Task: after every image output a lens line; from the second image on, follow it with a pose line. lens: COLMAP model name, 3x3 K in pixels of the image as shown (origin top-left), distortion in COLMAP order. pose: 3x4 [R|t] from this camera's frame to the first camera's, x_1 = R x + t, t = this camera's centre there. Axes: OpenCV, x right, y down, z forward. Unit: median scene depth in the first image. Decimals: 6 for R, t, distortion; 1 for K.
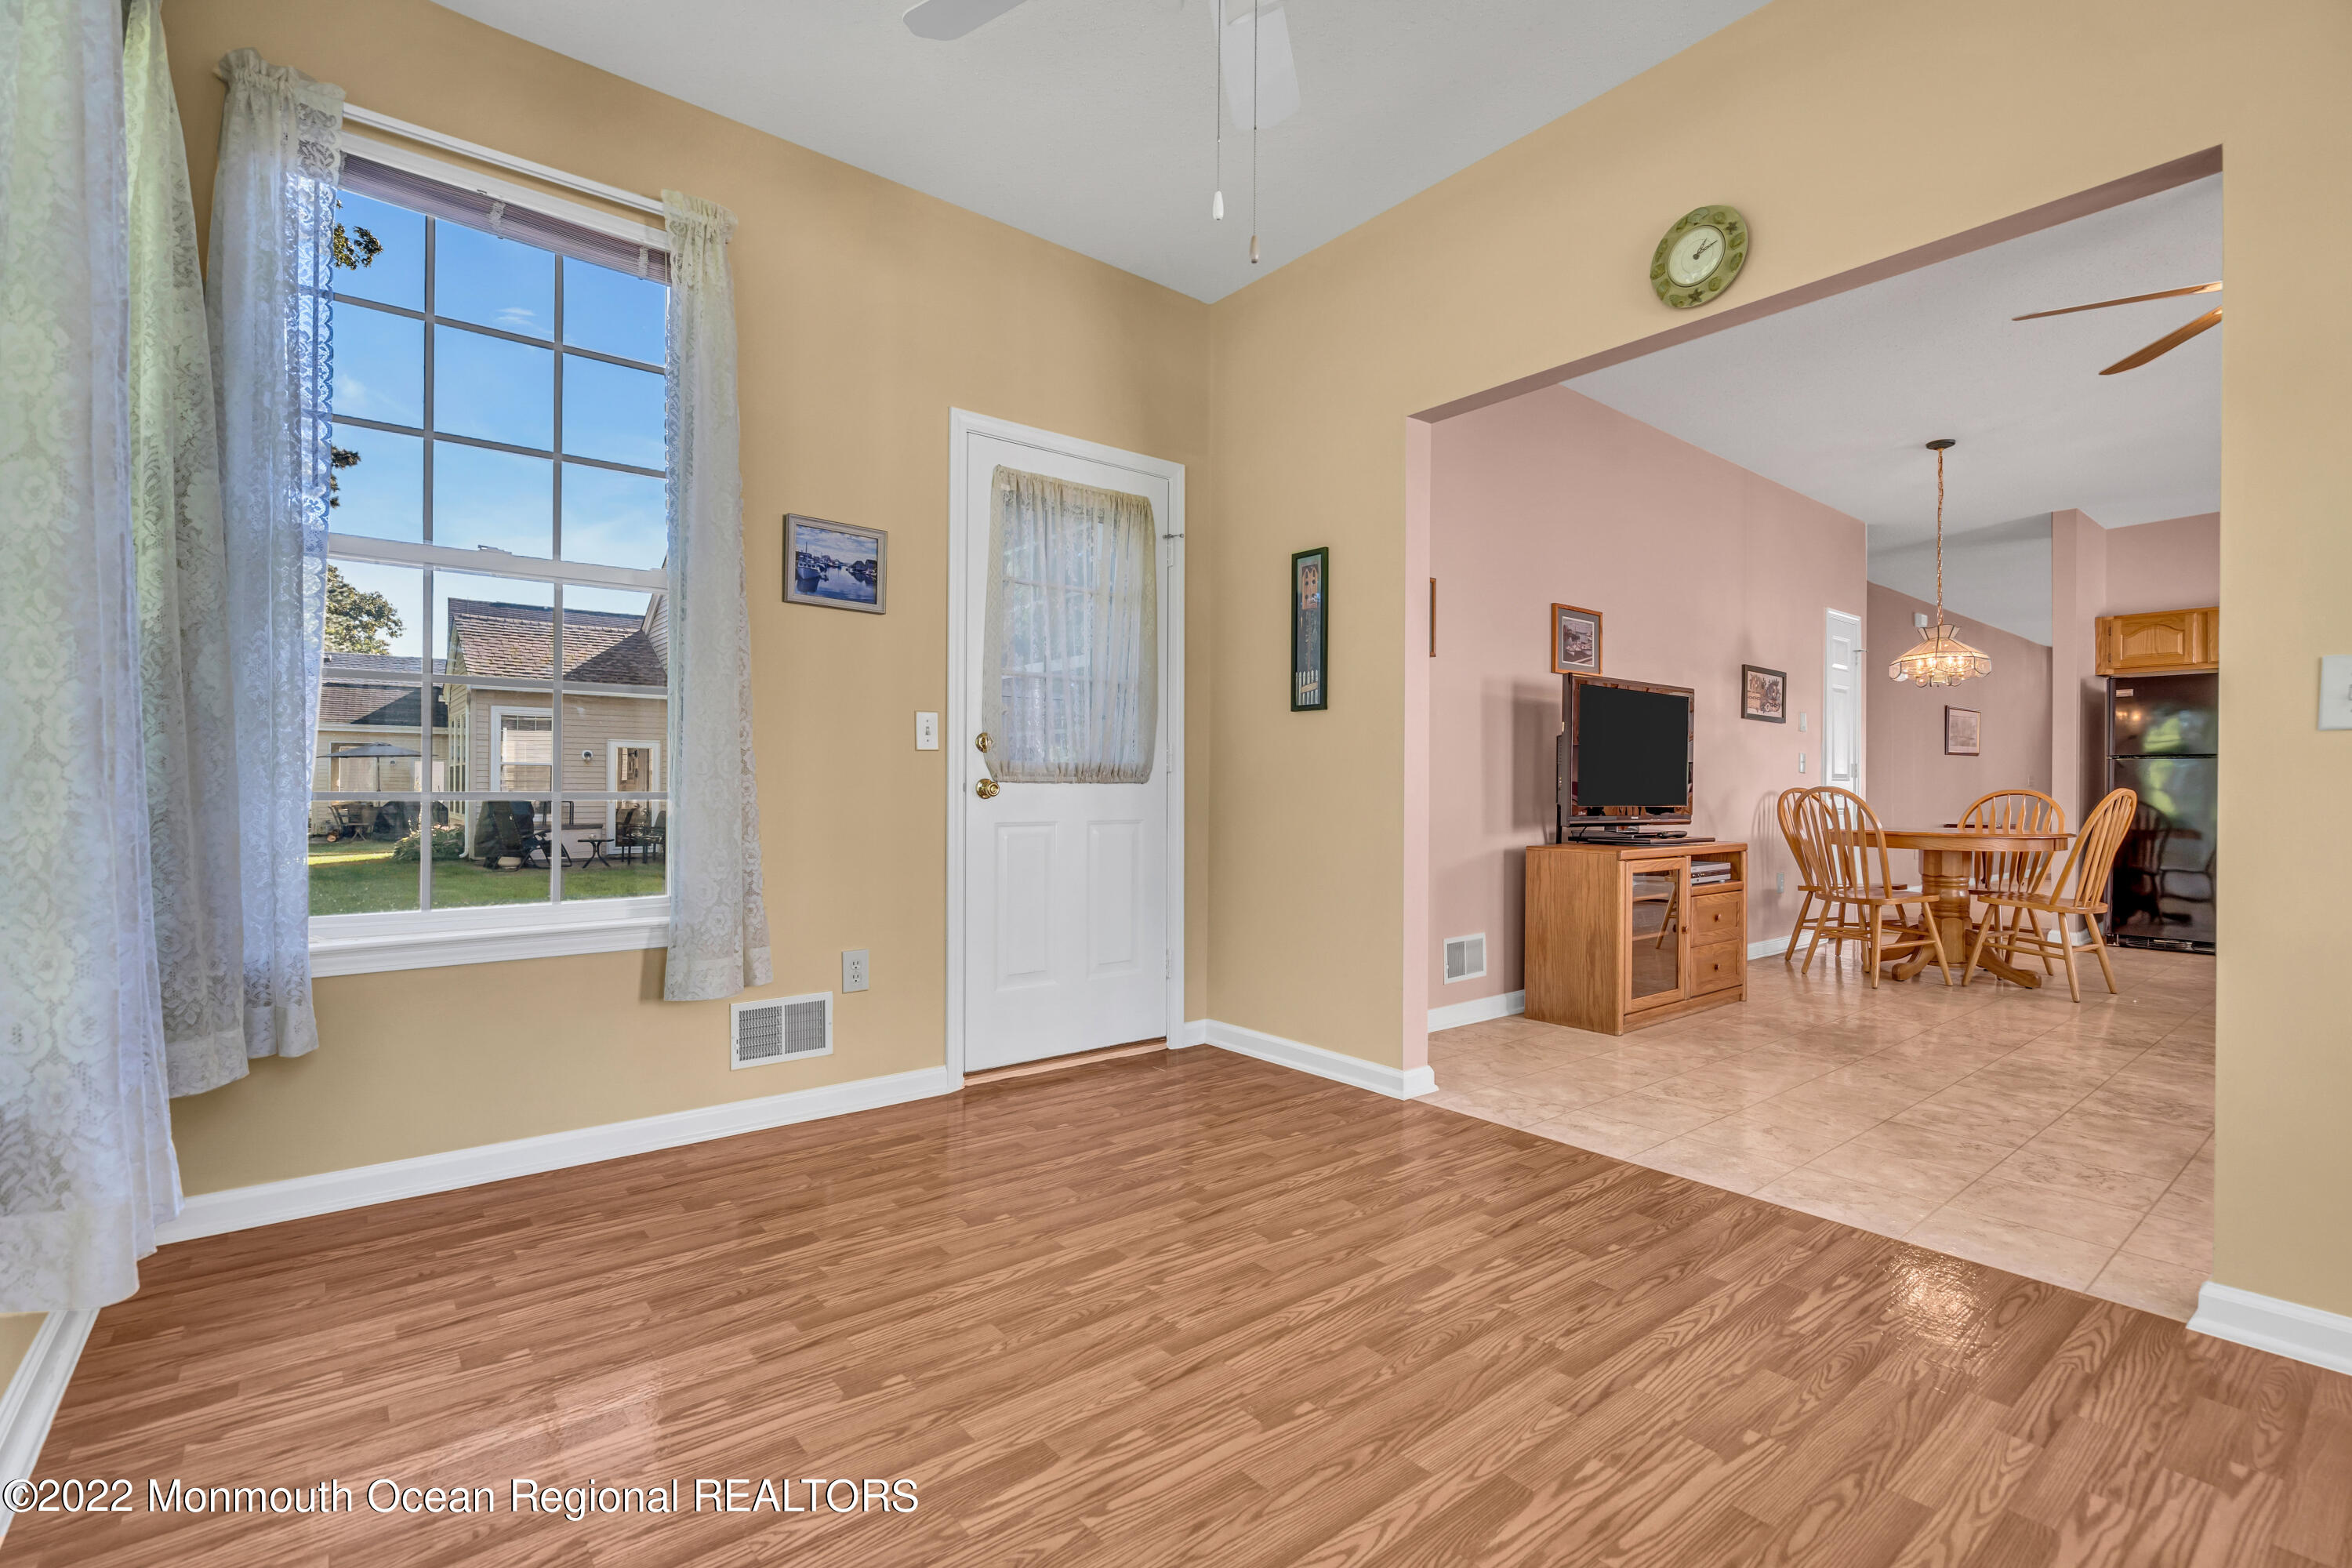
lens RADIAL K [[1063.7, 0, 1169.7], [0, 1063.7, 797.3], [0, 0, 1]] dist [-0.002078, -0.000148]
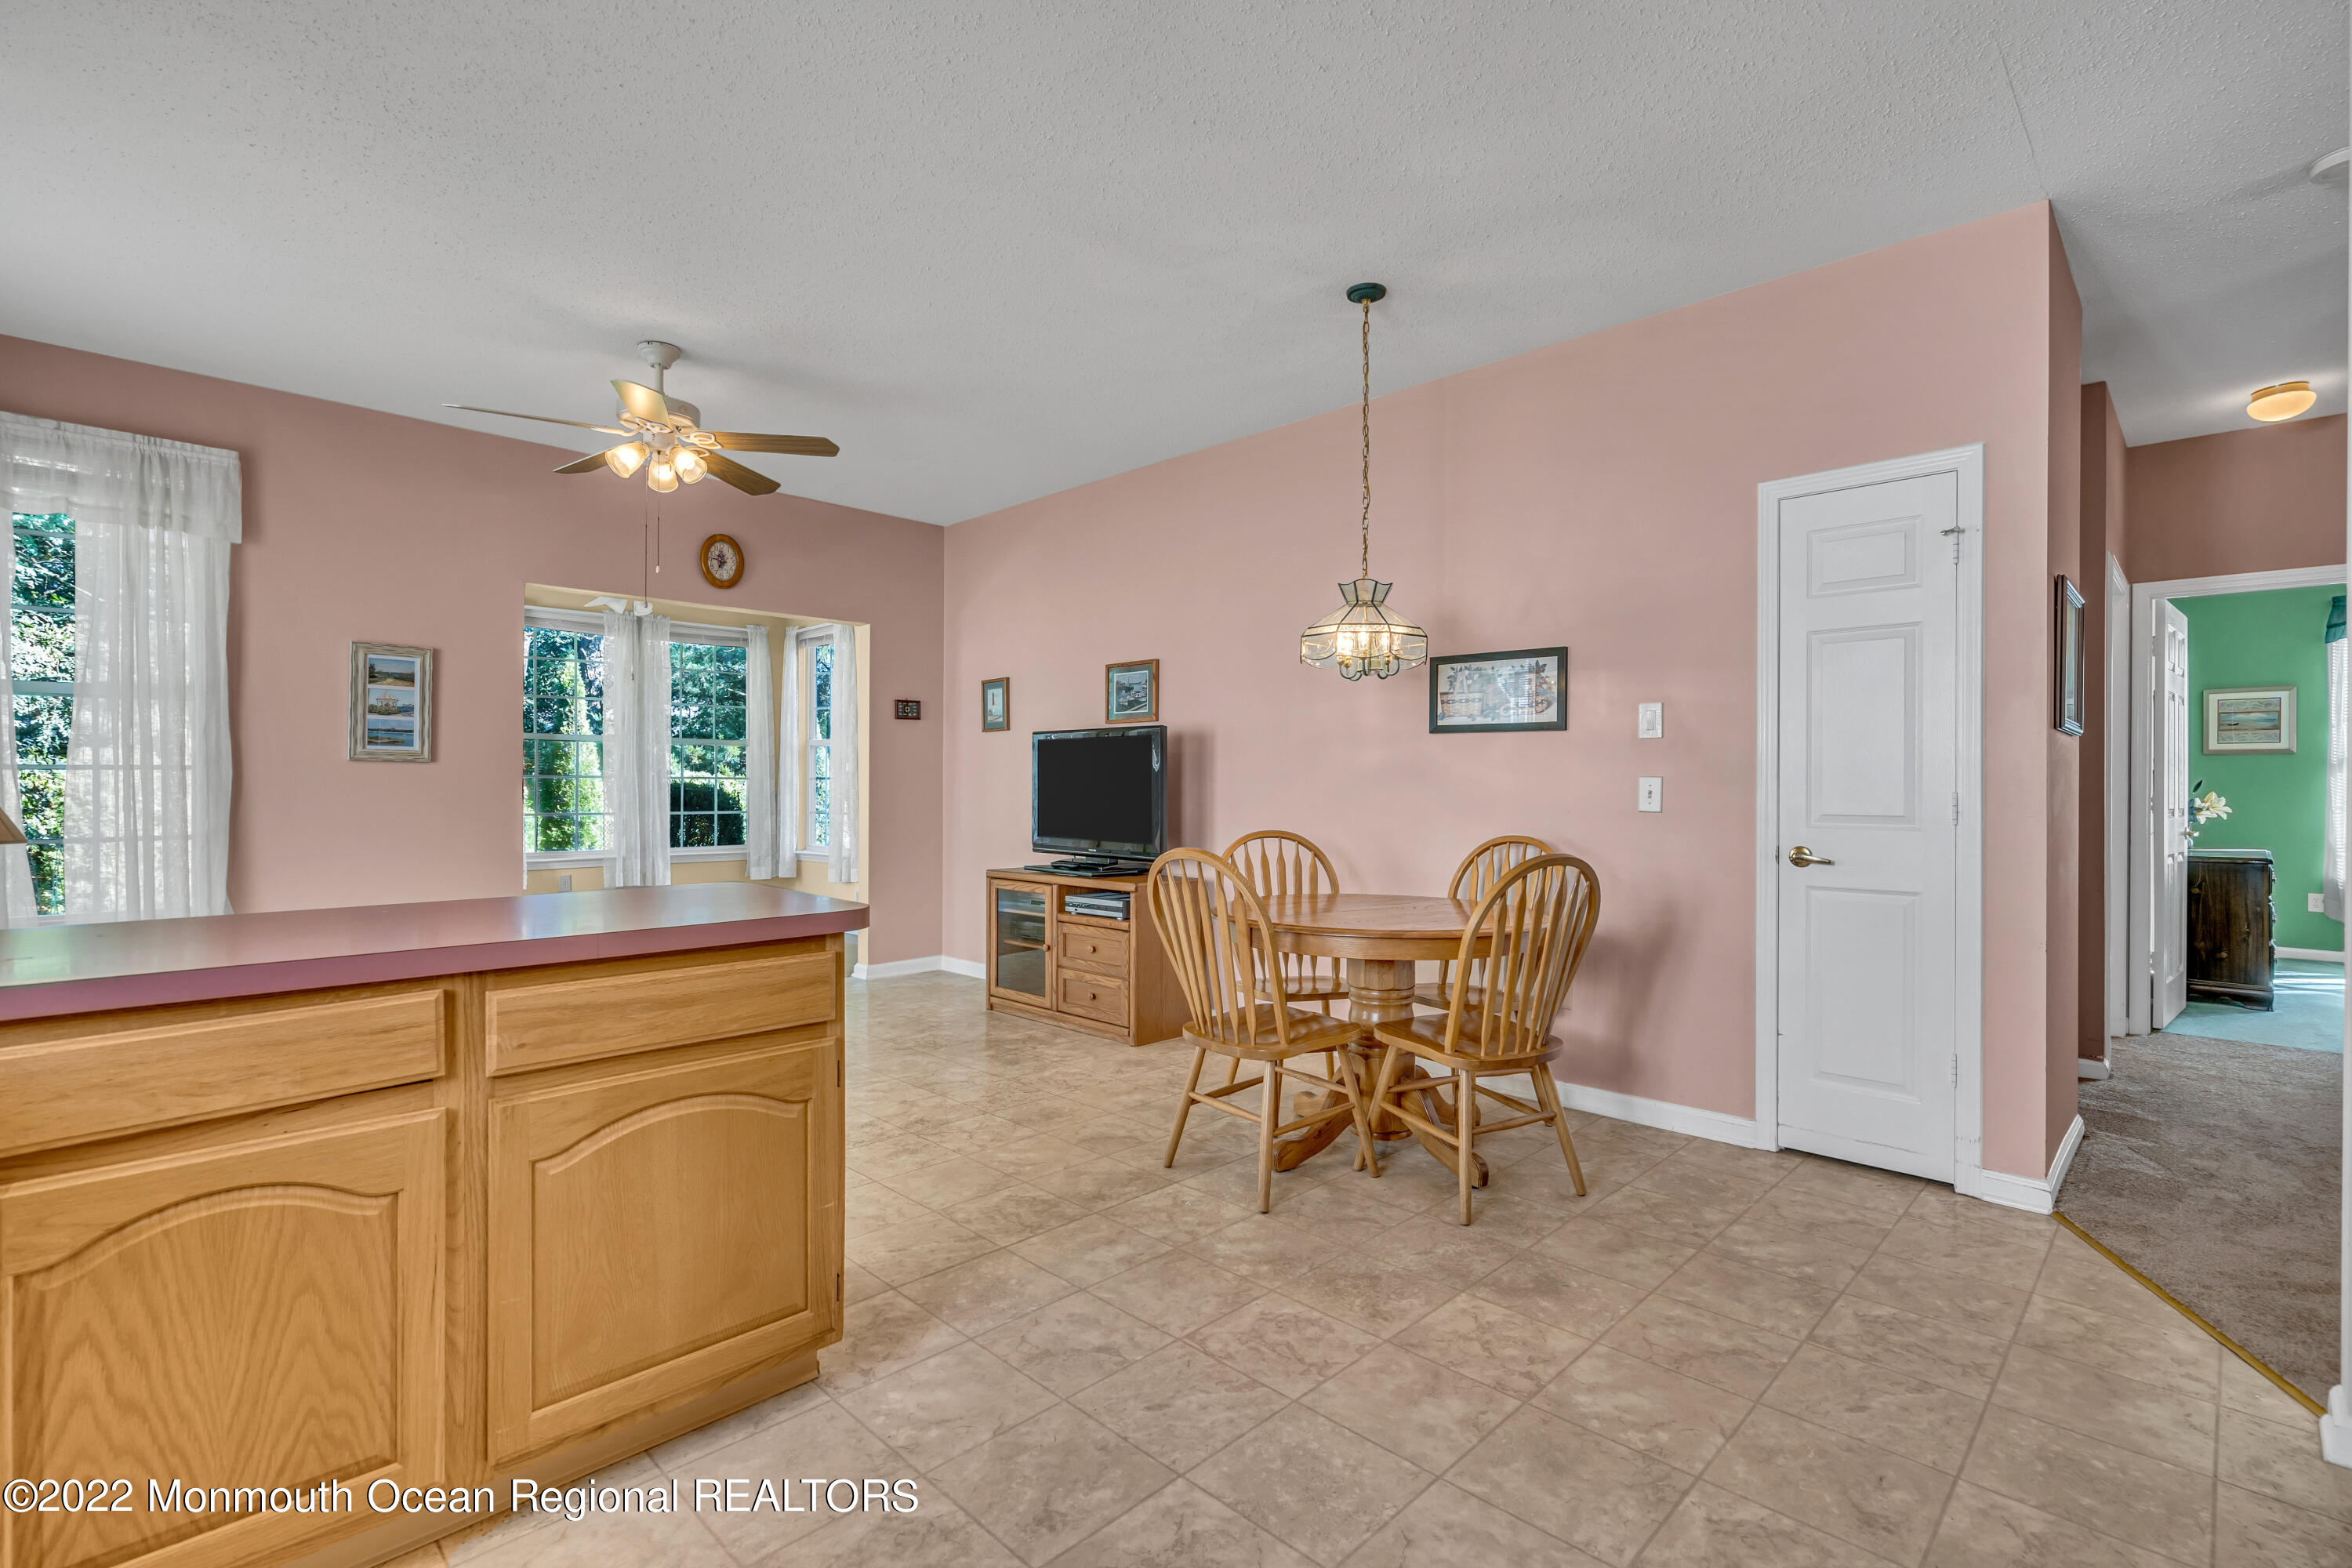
lens RADIAL K [[1063.7, 0, 1169.7], [0, 1063.7, 797.3], [0, 0, 1]] dist [-0.002078, -0.000148]
pose [[0.106320, 0.002666, -0.994328, 1.511060], [-0.013392, 0.999910, 0.001249, -0.038312], [0.994242, 0.013183, 0.106346, 0.928118]]
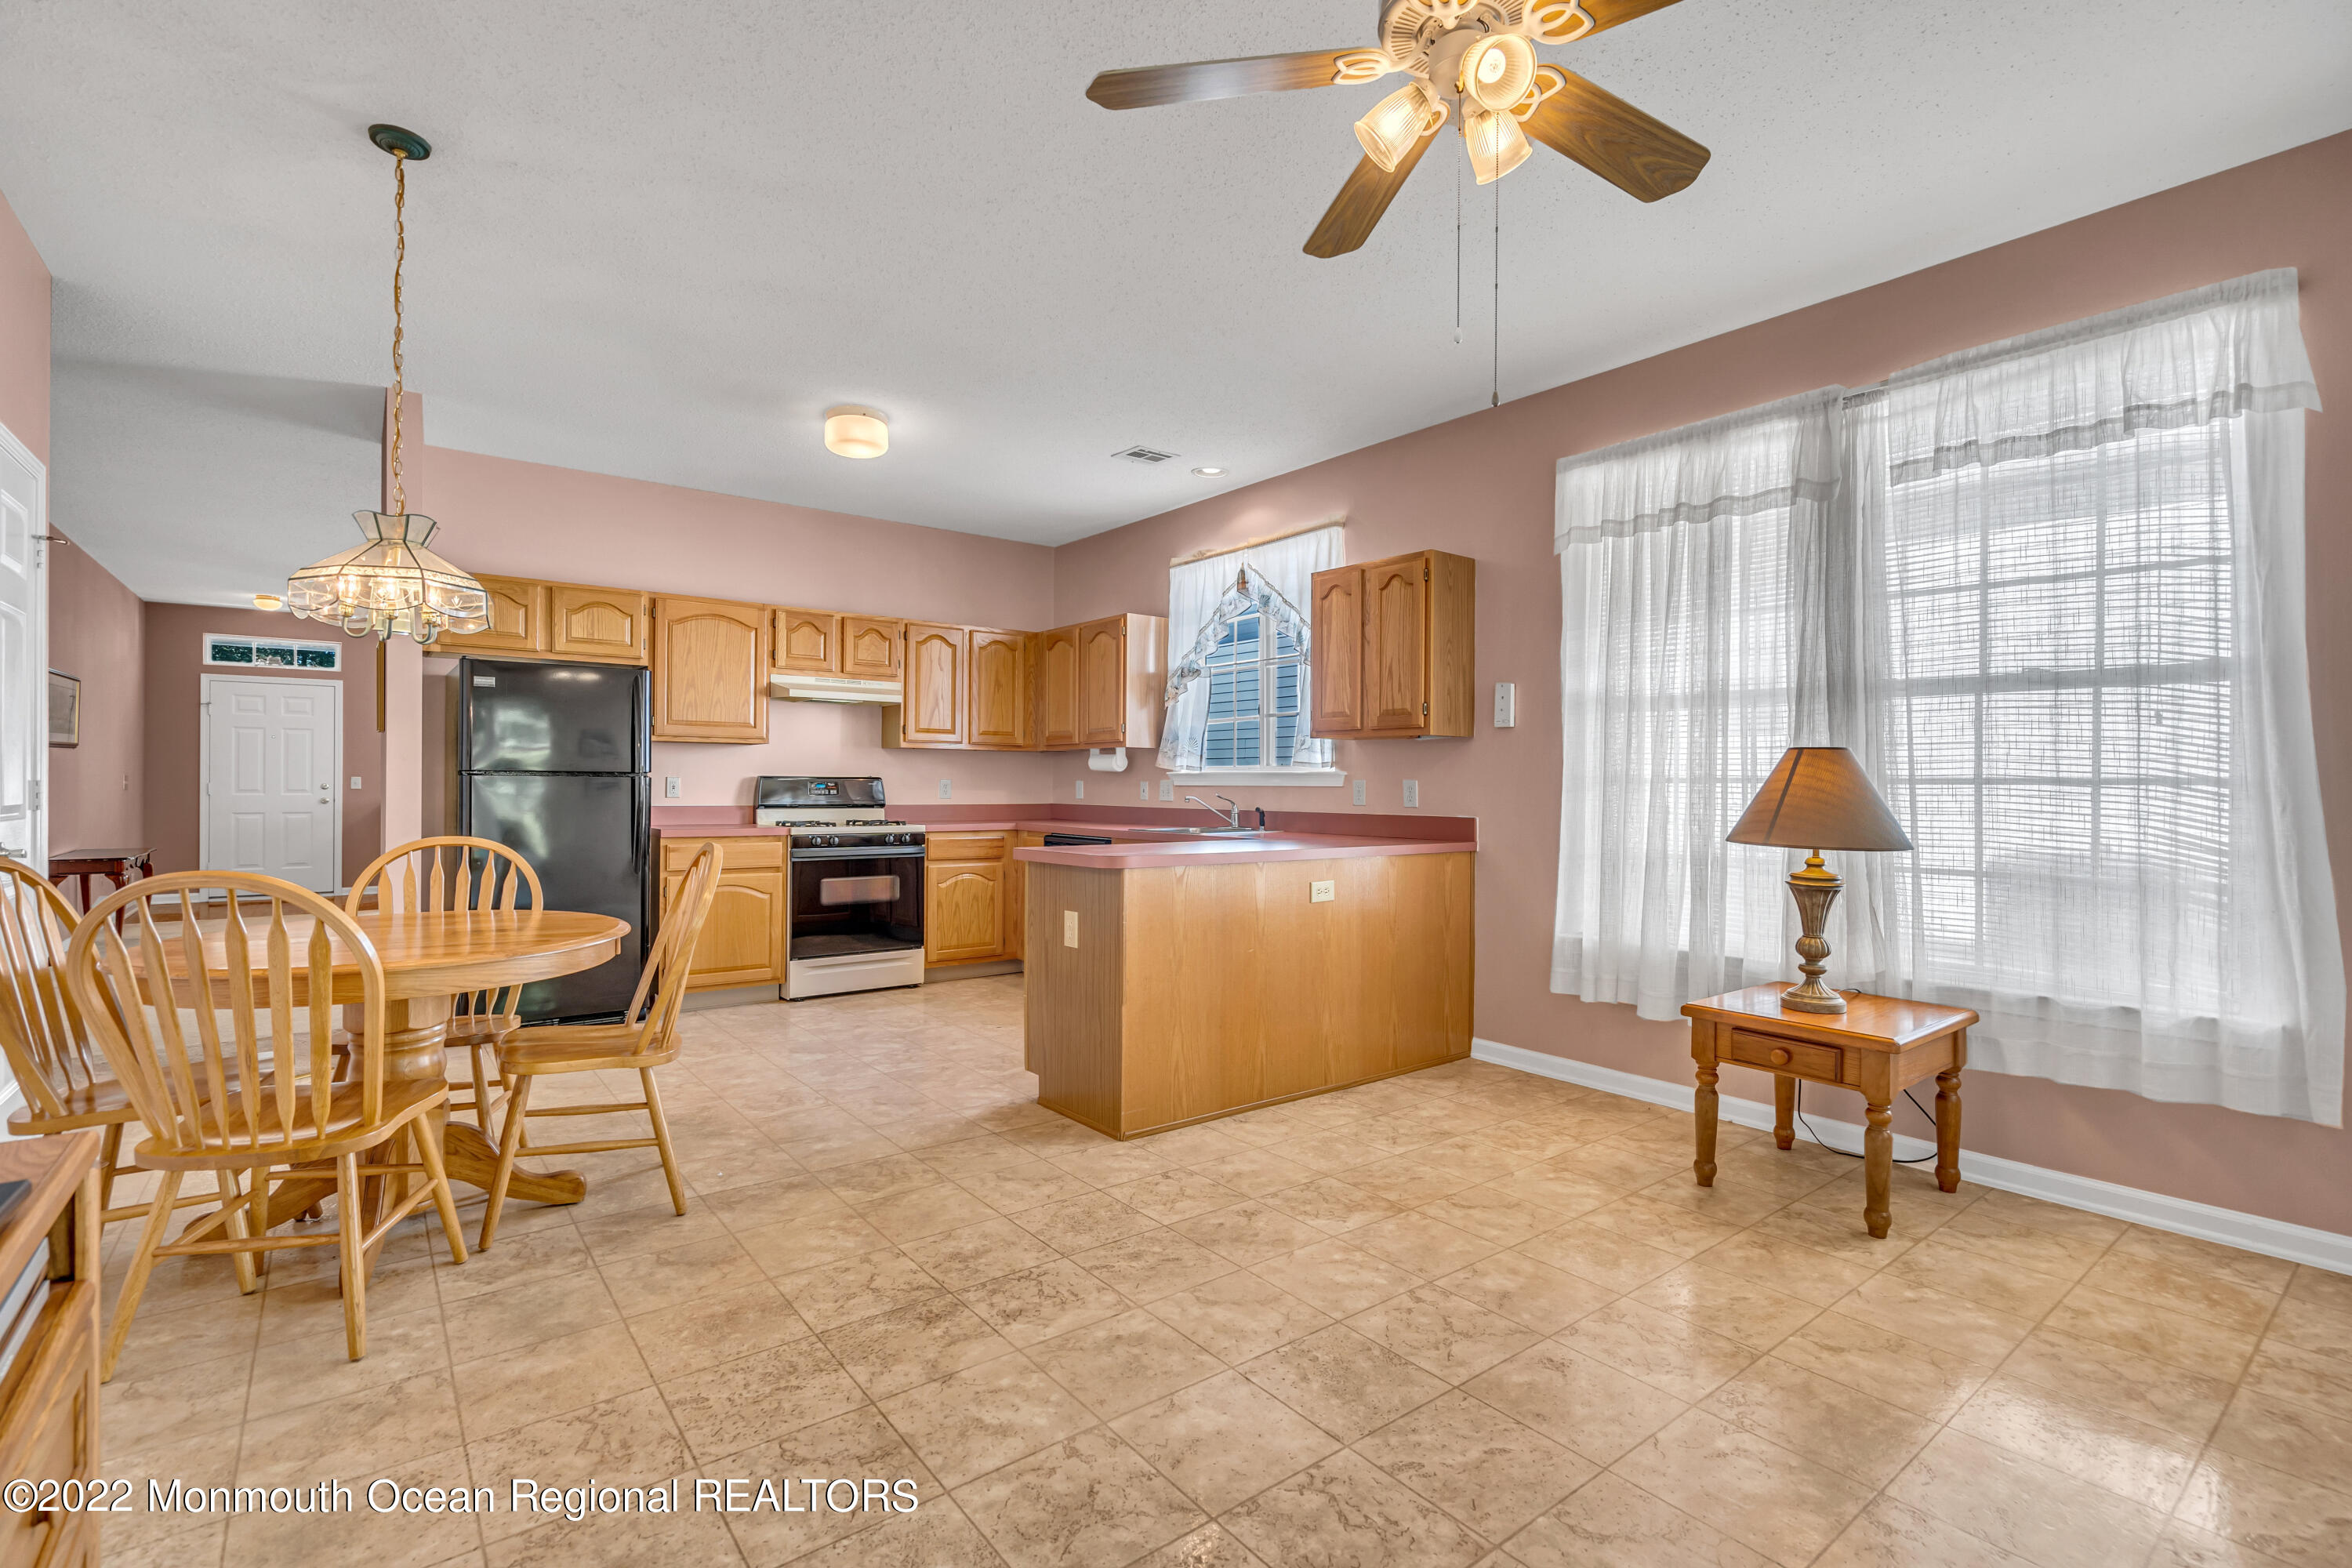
lens RADIAL K [[1065.4, 0, 1173.7], [0, 1065.4, 784.6], [0, 0, 1]] dist [-0.003388, 0.000641]
pose [[0.020136, -0.010551, 0.999742, 0.274966], [0.002675, 0.999941, 0.010499, -0.048598], [-0.999794, 0.002463, 0.020163, 0.717544]]
